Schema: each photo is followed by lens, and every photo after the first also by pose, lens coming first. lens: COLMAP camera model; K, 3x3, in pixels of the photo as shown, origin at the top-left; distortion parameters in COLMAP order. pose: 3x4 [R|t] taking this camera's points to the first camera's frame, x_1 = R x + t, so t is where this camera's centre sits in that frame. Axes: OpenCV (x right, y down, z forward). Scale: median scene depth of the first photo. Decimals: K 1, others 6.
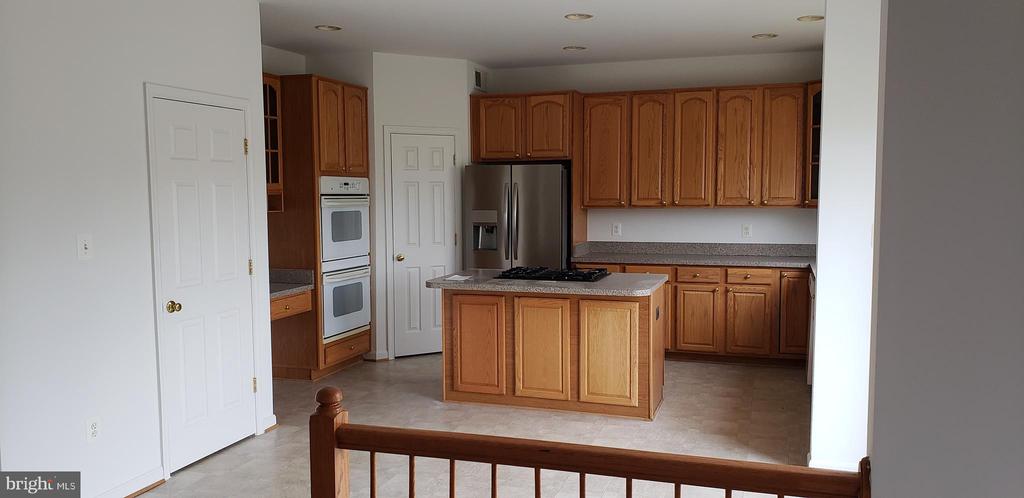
lens RADIAL K [[795.2, 0, 511.8], [0, 795.2, 251.4], [0, 0, 1]] dist [0.004251, -0.001314]
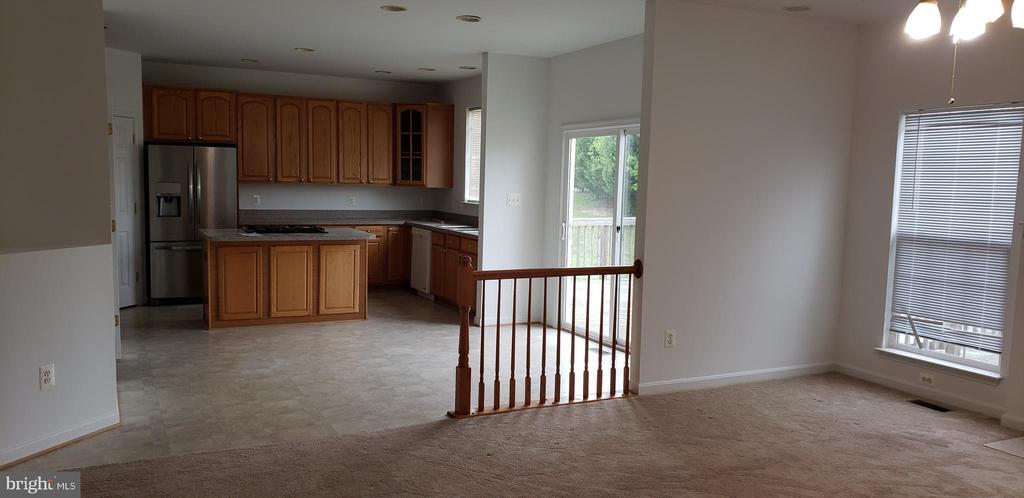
lens RADIAL K [[777.6, 0, 546.5], [0, 777.6, 251.7], [0, 0, 1]] dist [0.008560, -0.007016]
pose [[0.673986, -0.045789, 0.737323, -0.532983], [0.024113, 0.998909, 0.039992, 0.018846], [-0.738350, -0.009175, 0.674355, -0.218822]]
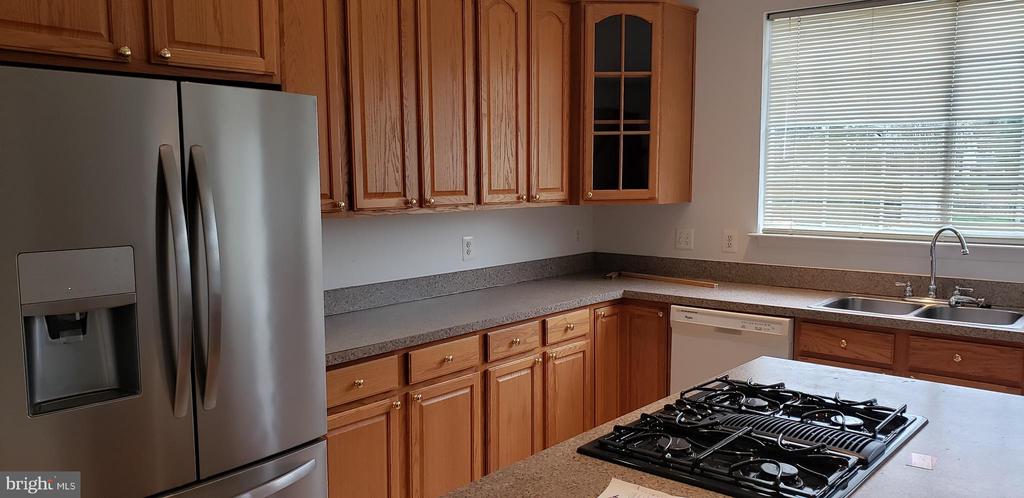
lens RADIAL K [[773.4, 0, 514.0], [0, 773.4, 269.8], [0, 0, 1]] dist [-0.008698, -0.000930]
pose [[0.367643, -0.106567, 0.923841, -0.215558], [0.077643, 0.993462, 0.083700, -0.056466], [-0.926720, 0.040958, 0.373513, 0.800516]]
